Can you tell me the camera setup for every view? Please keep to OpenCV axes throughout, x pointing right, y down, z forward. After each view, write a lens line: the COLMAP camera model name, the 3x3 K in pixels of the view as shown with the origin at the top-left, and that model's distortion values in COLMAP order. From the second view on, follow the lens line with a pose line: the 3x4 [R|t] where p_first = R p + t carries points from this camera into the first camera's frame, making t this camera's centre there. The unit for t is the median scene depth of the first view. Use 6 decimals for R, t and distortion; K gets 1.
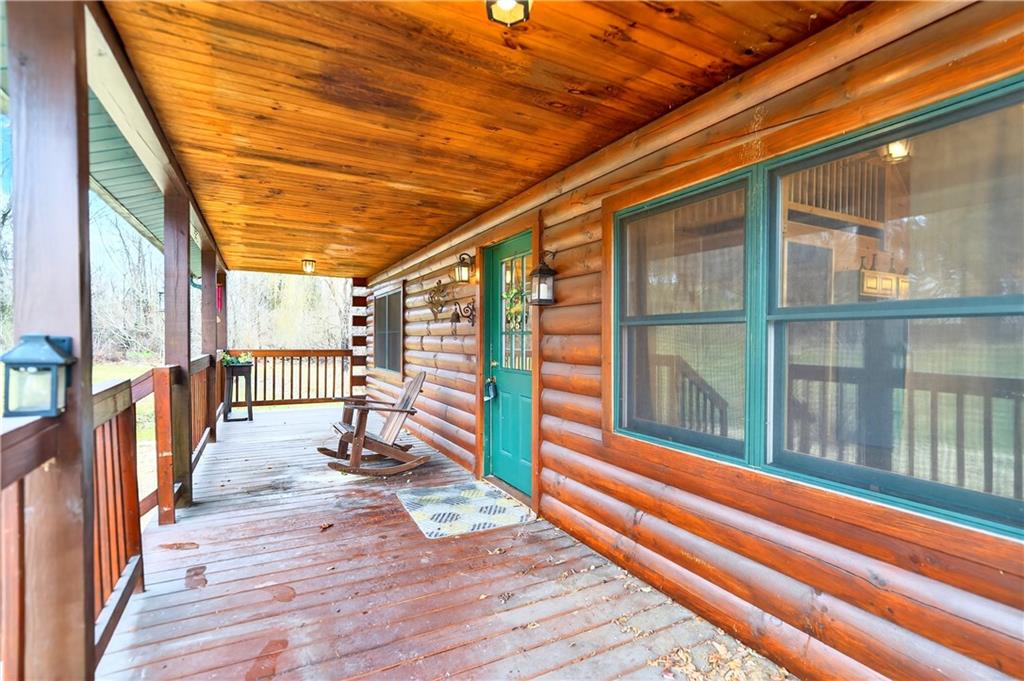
lens RADIAL K [[458.0, 0, 518.3], [0, 458.0, 339.9], [0, 0, 1]] dist [-0.000987, -0.000229]
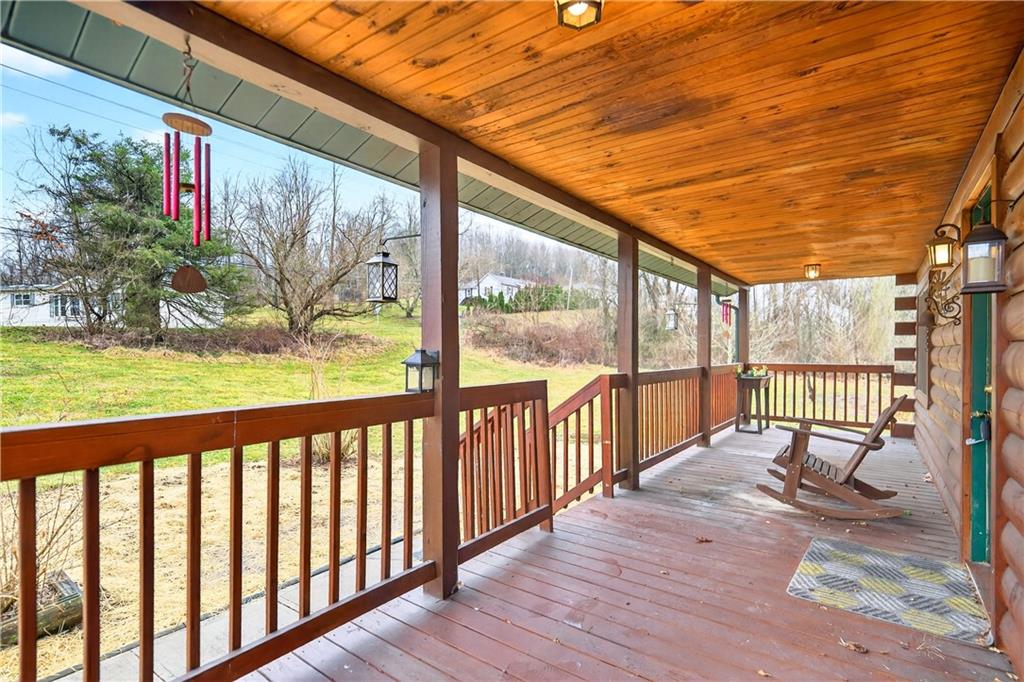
lens RADIAL K [[487.0, 0, 531.1], [0, 487.0, 351.4], [0, 0, 1]] dist [0.000690, 0.000359]
pose [[0.471647, -0.008707, -0.881744, 0.274325], [0.004512, 0.999962, -0.007461, 0.002683], [0.881776, -0.000459, 0.471669, 0.136239]]
